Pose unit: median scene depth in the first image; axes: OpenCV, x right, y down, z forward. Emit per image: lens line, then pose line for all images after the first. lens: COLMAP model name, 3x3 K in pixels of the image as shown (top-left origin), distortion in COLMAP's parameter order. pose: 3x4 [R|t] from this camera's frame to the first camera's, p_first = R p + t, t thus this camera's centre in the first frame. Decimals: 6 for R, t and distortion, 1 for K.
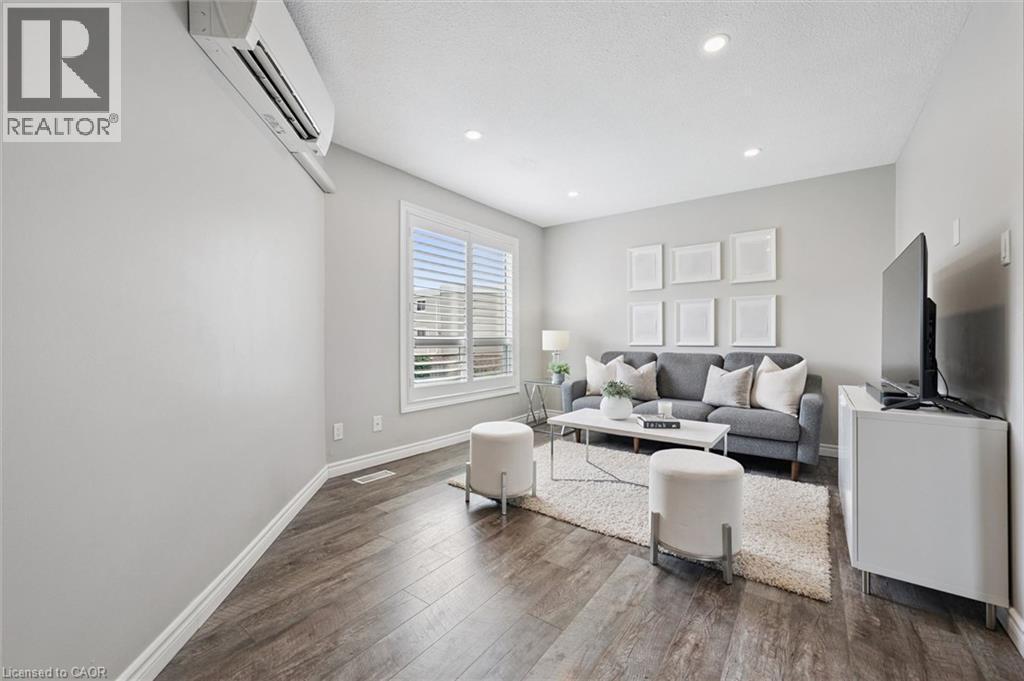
lens RADIAL K [[406.5, 0, 512.0], [0, 406.5, 340.5], [0, 0, 1]] dist [-0.001000, -0.000008]
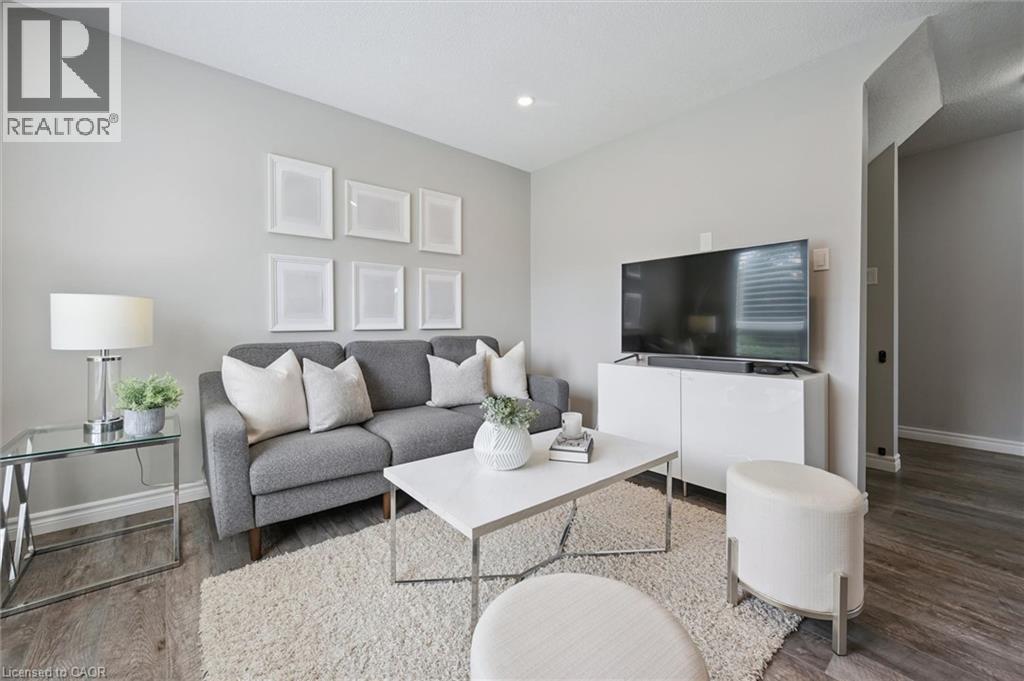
lens RADIAL K [[412.0, 0, 512.8], [0, 412.0, 325.2], [0, 0, 1]] dist [0.000367, 0.000254]
pose [[0.233380, -0.003347, 0.972380, -0.200880], [0.004732, 0.999986, 0.002307, 0.004693], [-0.972374, 0.004063, 0.233393, 0.636447]]
